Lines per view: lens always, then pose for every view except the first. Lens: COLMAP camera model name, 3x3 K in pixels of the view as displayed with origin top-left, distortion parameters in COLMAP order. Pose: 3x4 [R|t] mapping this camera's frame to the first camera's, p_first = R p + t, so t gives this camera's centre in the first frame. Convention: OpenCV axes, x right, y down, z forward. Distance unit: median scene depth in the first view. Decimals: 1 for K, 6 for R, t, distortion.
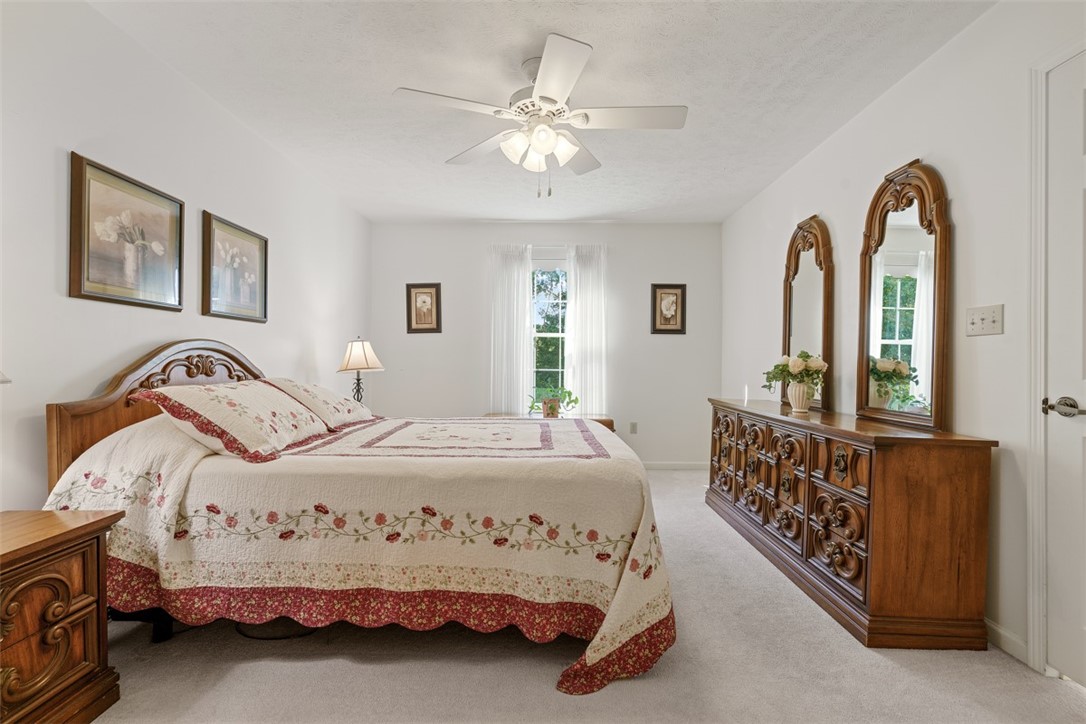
lens RADIAL K [[496.1, 0, 541.1], [0, 496.1, 363.2], [0, 0, 1]] dist [-0.005326, 0.004043]
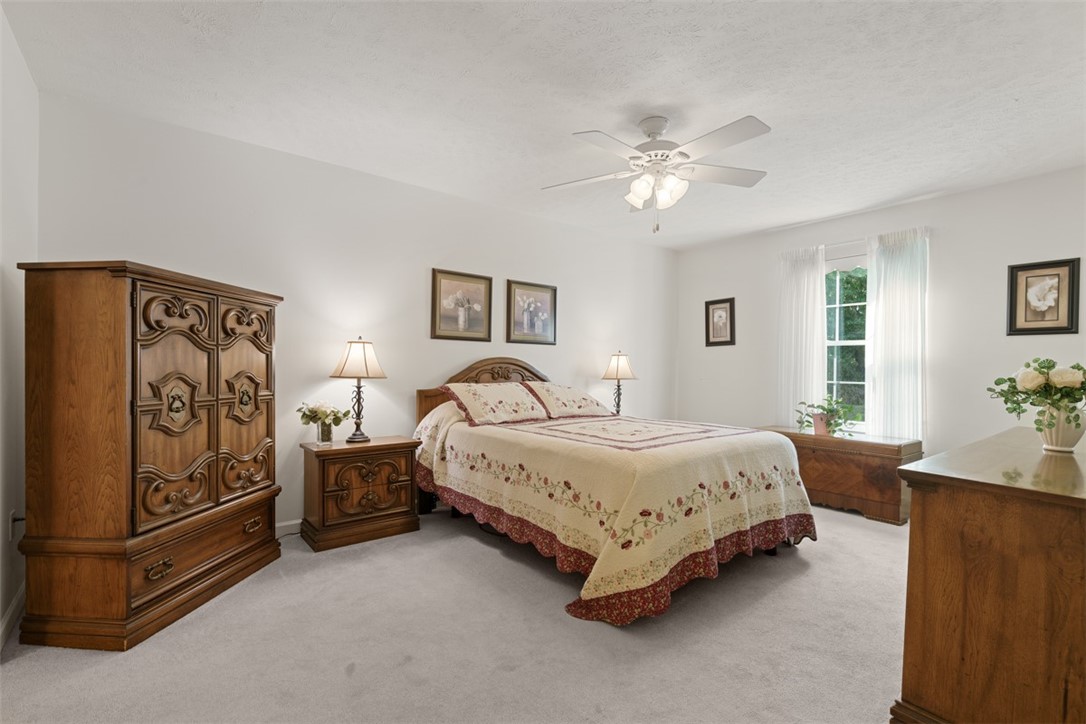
lens RADIAL K [[496.1, 0, 537.2], [0, 496.1, 369.0], [0, 0, 1]] dist [-0.005326, 0.004043]
pose [[0.623983, 0.001569, -0.781436, 0.918011], [-0.010165, 0.999930, -0.006109, 0.000634], [0.781372, 0.011755, 0.623955, 0.058192]]
